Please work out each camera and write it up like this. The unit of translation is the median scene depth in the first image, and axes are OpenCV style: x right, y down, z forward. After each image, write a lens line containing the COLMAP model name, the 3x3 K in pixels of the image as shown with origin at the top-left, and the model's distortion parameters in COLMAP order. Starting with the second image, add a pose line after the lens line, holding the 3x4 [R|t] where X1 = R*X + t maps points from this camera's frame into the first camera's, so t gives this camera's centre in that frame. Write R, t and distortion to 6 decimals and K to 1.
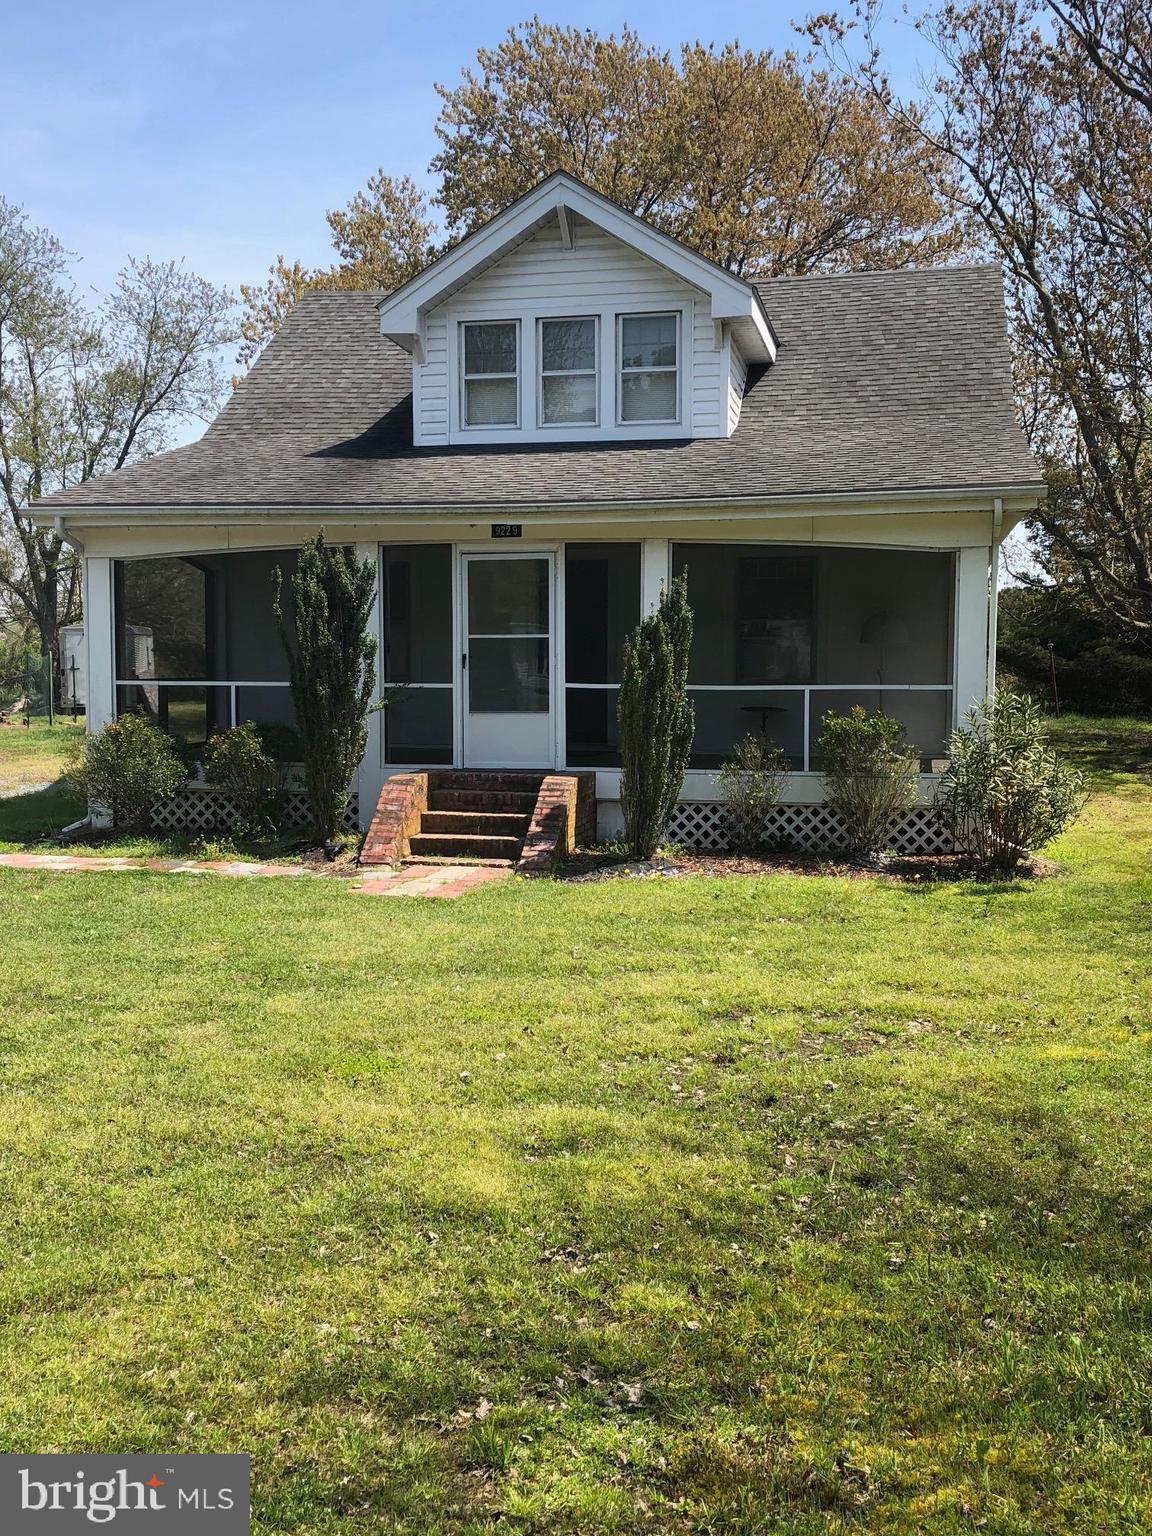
lens RADIAL K [[1429.7, 0, 576.5], [0, 1429.7, 765.2], [0, 0, 1]] dist [0.005381, 0.000000]
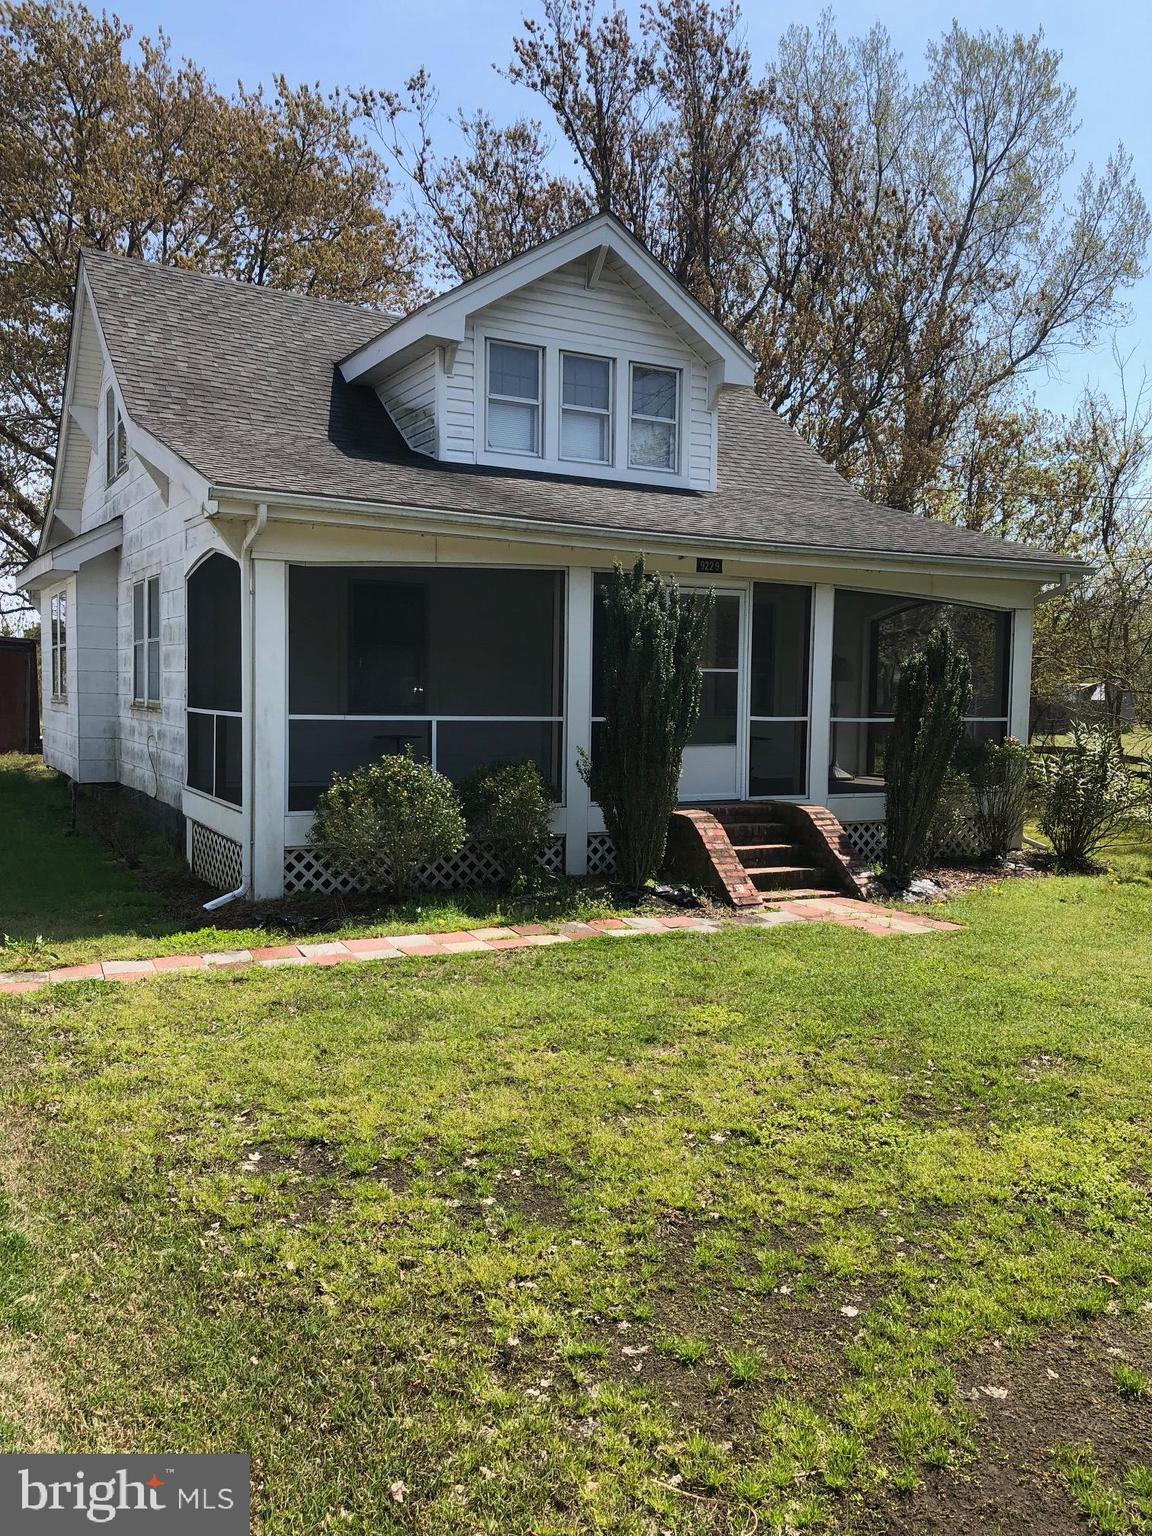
lens RADIAL K [[1374.5, 0, 576.1], [0, 1374.5, 771.4], [0, 0, 1]] dist [-0.048771, -0.008352]
pose [[0.696058, -0.034905, 0.717136, -0.713870], [0.058395, 0.998261, -0.008090, -0.015892], [-0.715607, 0.047508, 0.696886, 0.358520]]
